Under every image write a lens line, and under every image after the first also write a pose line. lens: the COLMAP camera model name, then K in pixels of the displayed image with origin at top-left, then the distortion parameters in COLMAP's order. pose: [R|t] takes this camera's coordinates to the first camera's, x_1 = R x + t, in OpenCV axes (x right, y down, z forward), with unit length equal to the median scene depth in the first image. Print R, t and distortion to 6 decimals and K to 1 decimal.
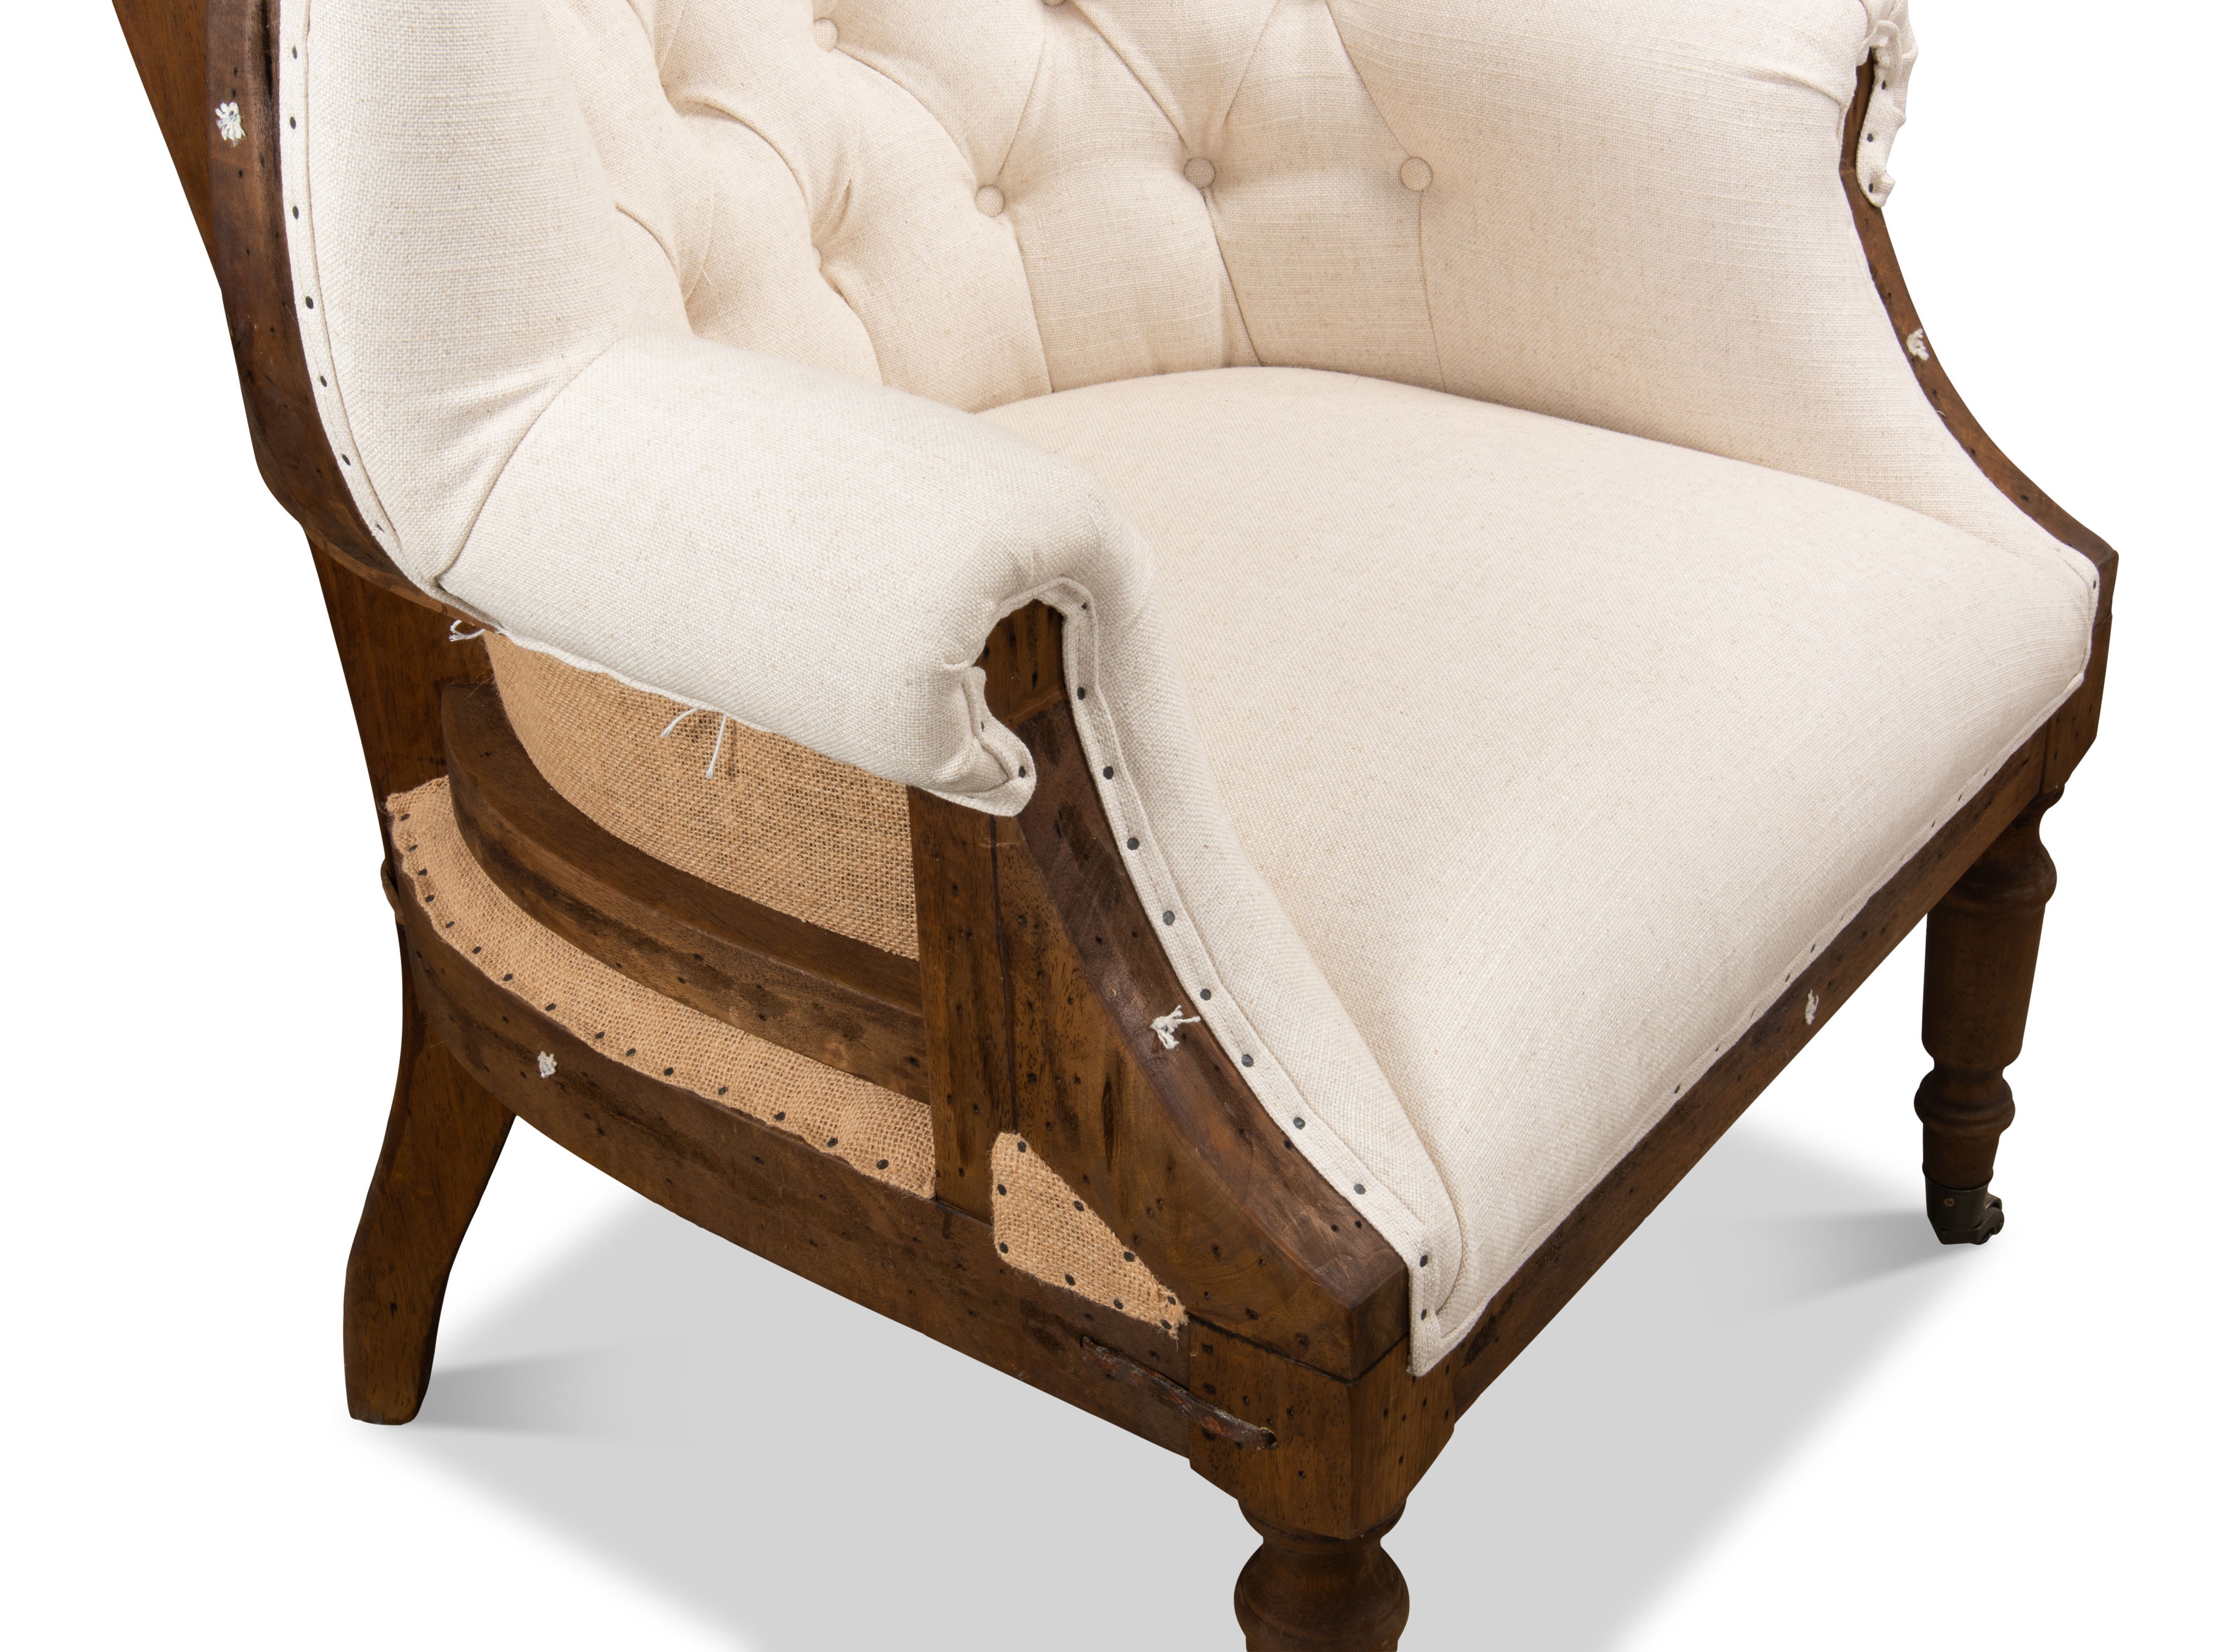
lens RADIAL K [[3048.5, 0, 1080.5], [0, 3048.5, 833.0], [0, 0, 1]] dist [-0.029815, 0.000000]
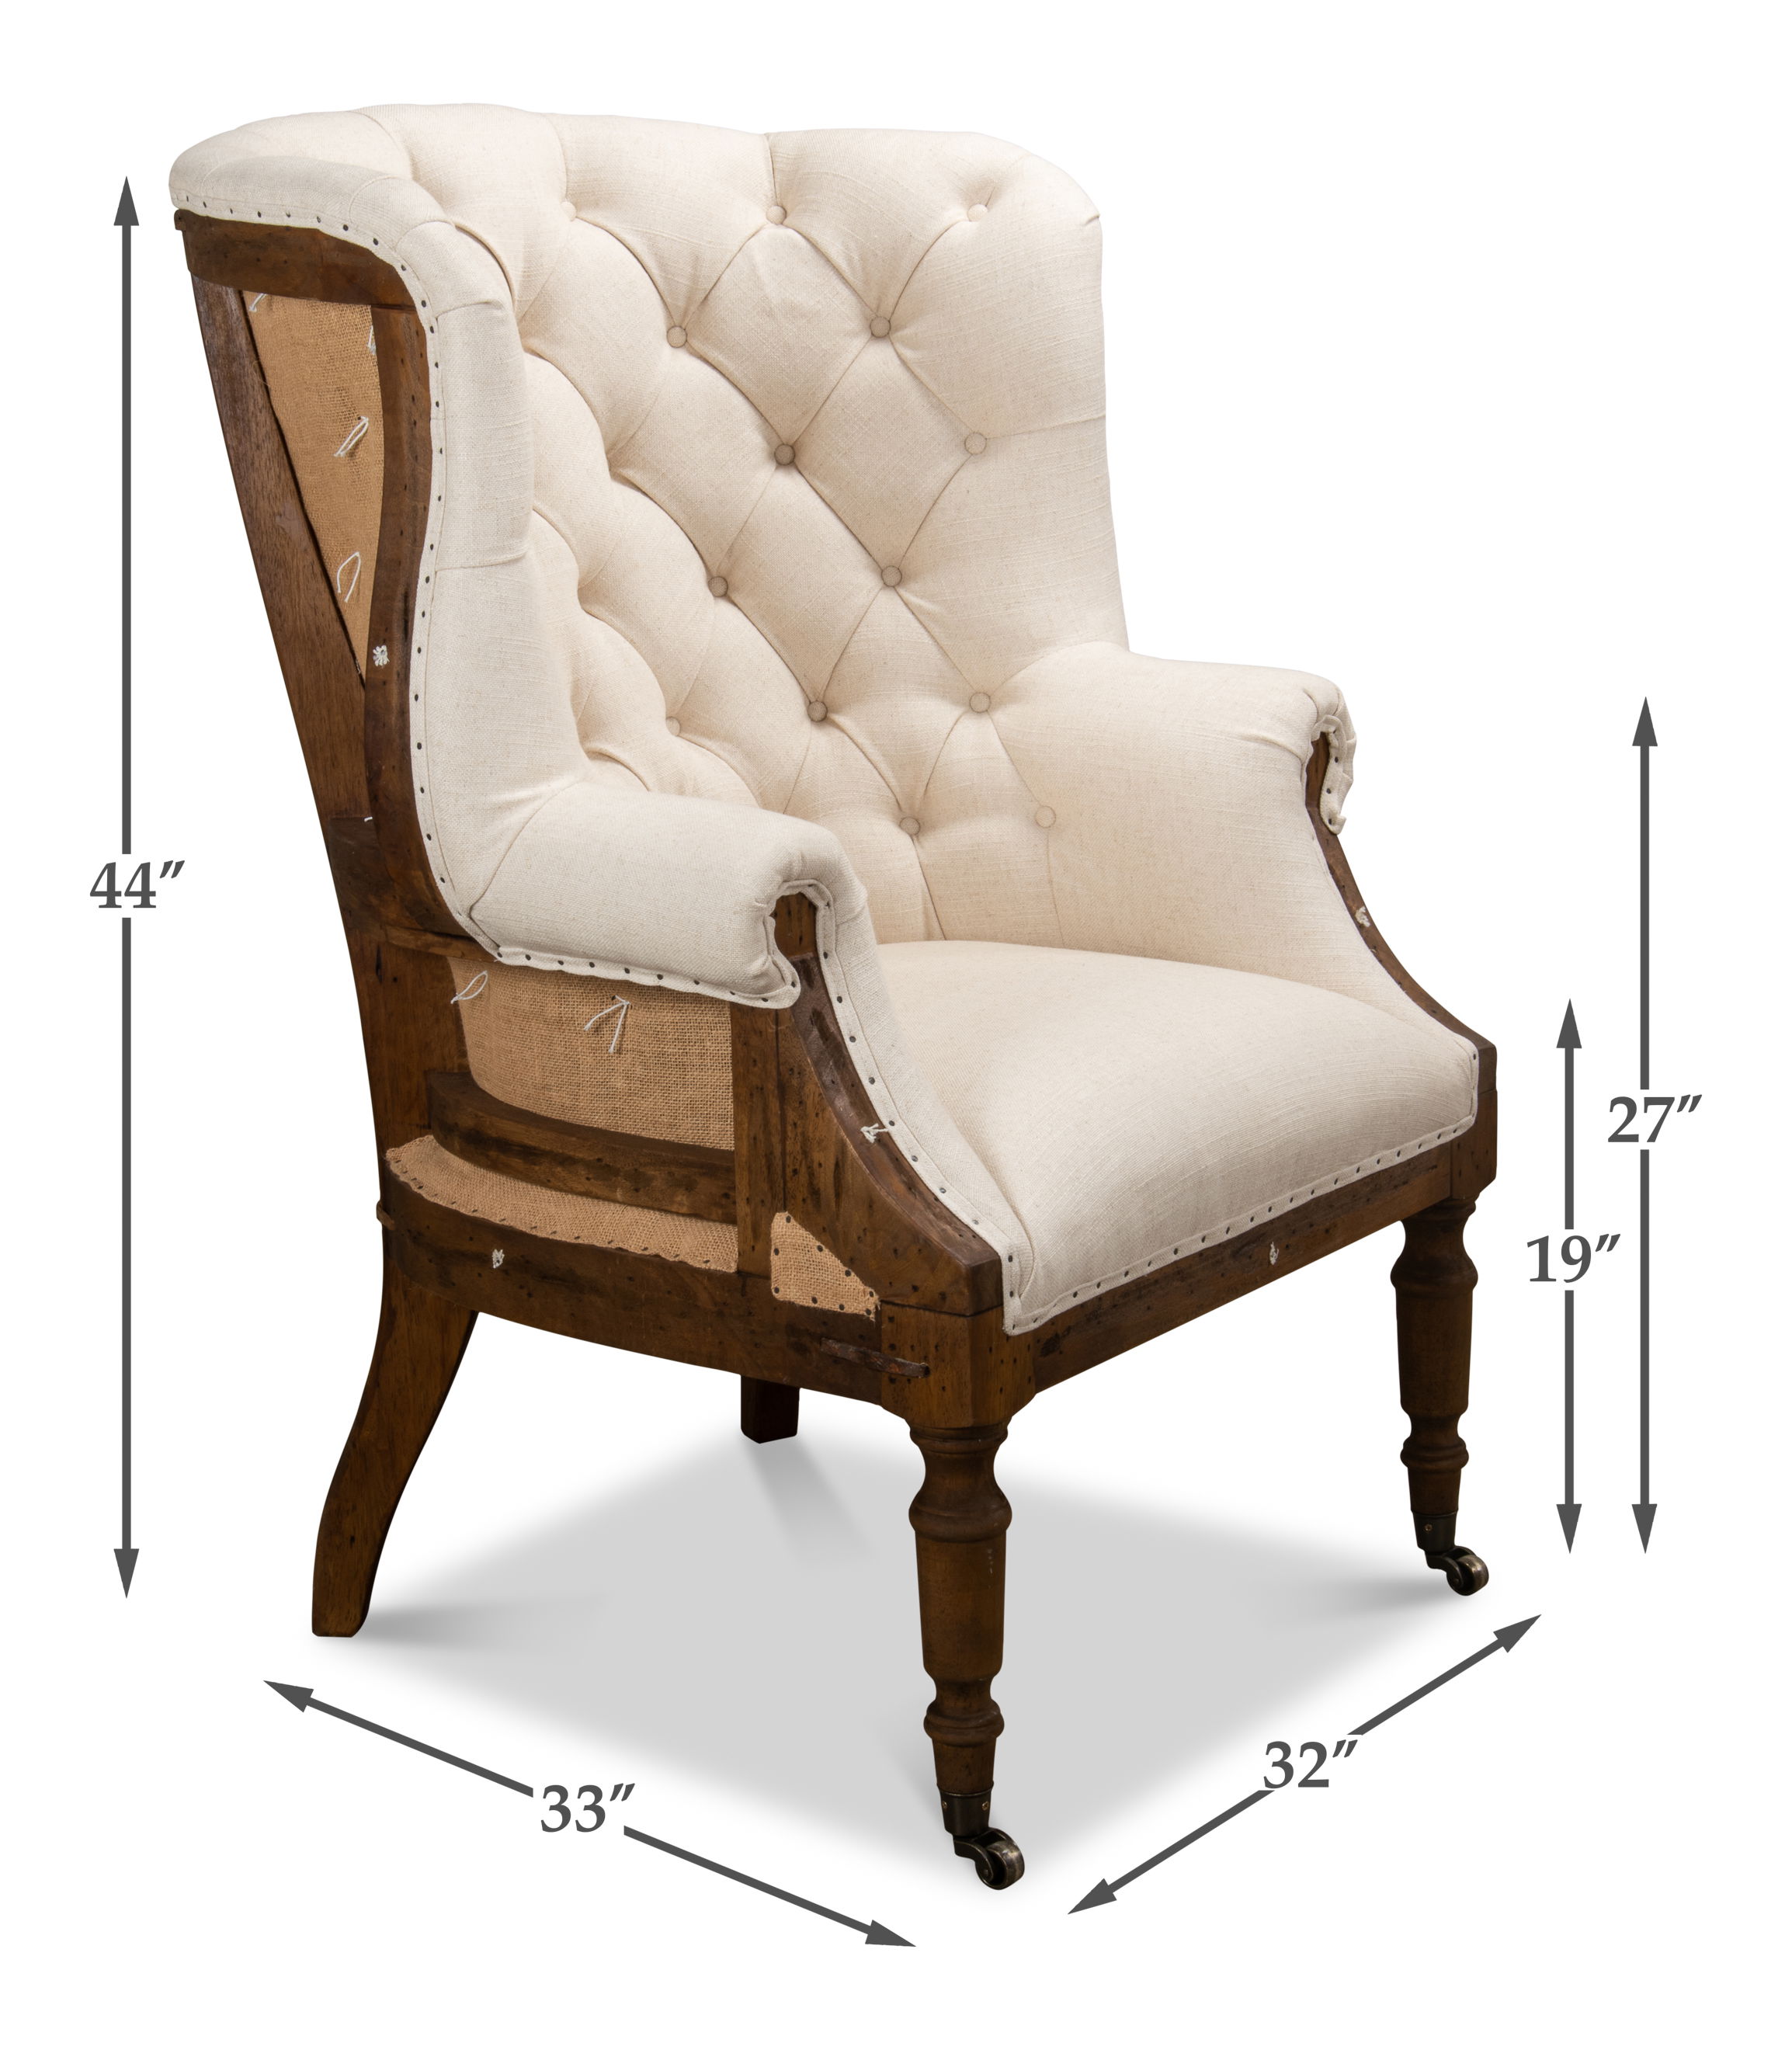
lens RADIAL K [[2918.1, 0, 895.5], [0, 2918.1, 1011.3], [0, 0, 1]] dist [0.014281, 0.000000]
pose [[0.999744, 0.013759, 0.017952, 0.009281], [-0.008673, 0.966225, -0.257553, 0.360453], [-0.020889, 0.257331, 0.966097, -0.573953]]
